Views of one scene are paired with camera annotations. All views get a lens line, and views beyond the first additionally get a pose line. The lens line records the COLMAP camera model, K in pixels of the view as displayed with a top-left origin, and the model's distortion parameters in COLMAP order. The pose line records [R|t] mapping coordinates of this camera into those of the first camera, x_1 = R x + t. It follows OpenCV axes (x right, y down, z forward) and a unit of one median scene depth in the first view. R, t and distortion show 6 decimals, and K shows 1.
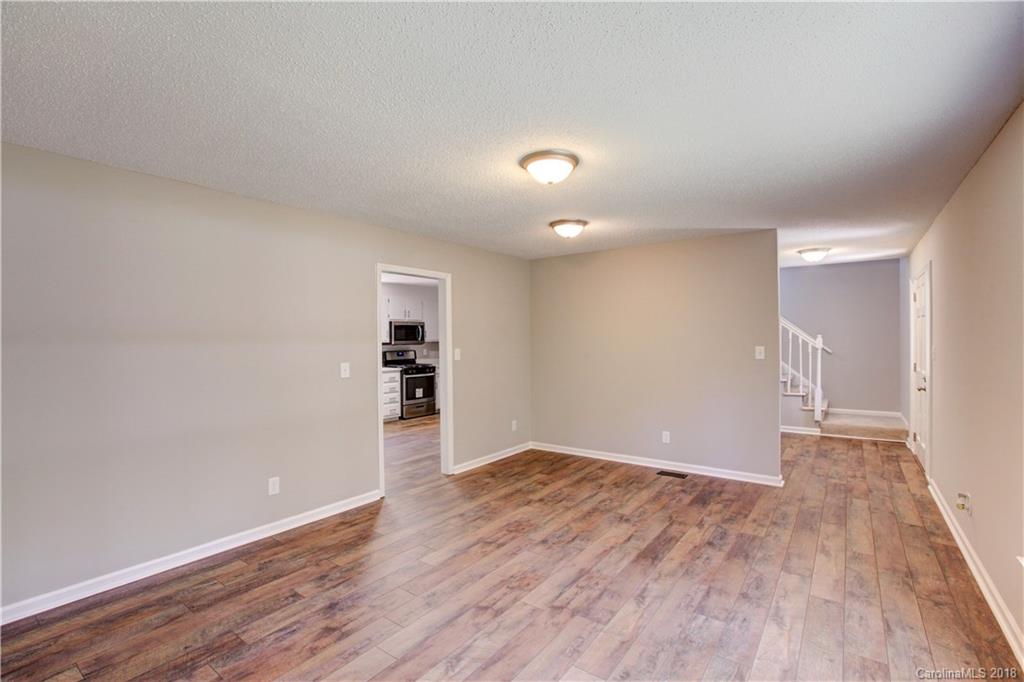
lens RADIAL K [[466.5, 0, 516.4], [0, 466.5, 342.0], [0, 0, 1]] dist [-0.051929, 0.018590]
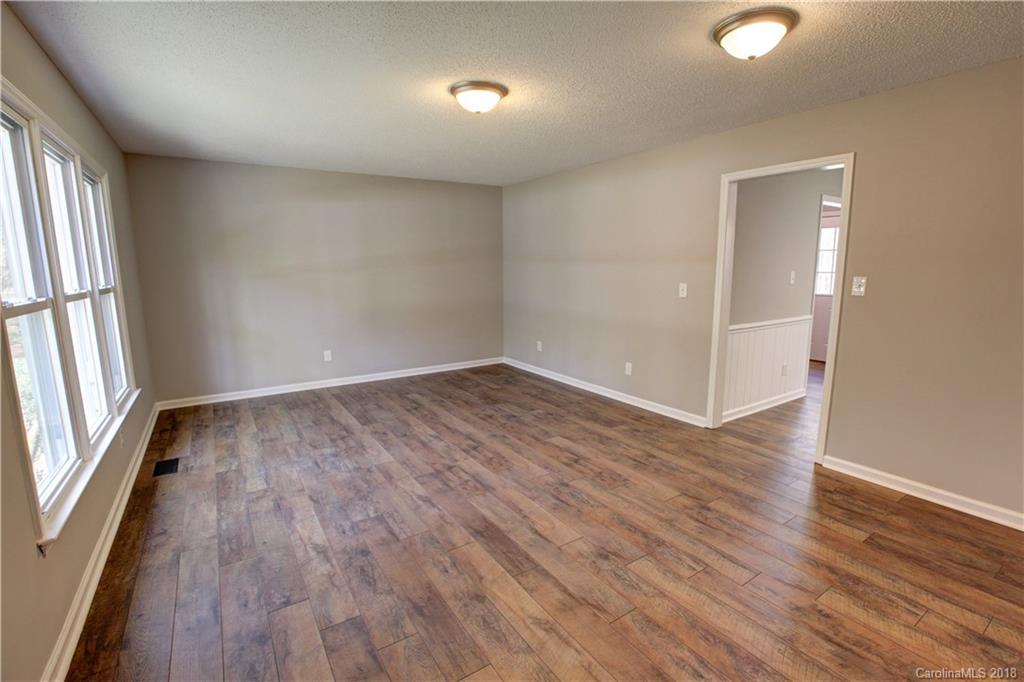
lens RADIAL K [[466.5, 0, 516.4], [0, 466.5, 342.0], [0, 0, 1]] dist [-0.051929, 0.018590]
pose [[-0.350437, 0.163238, -0.922251, 1.002294], [0.005332, 0.985026, 0.172323, -0.009130], [0.936571, 0.055471, -0.346060, 1.351509]]
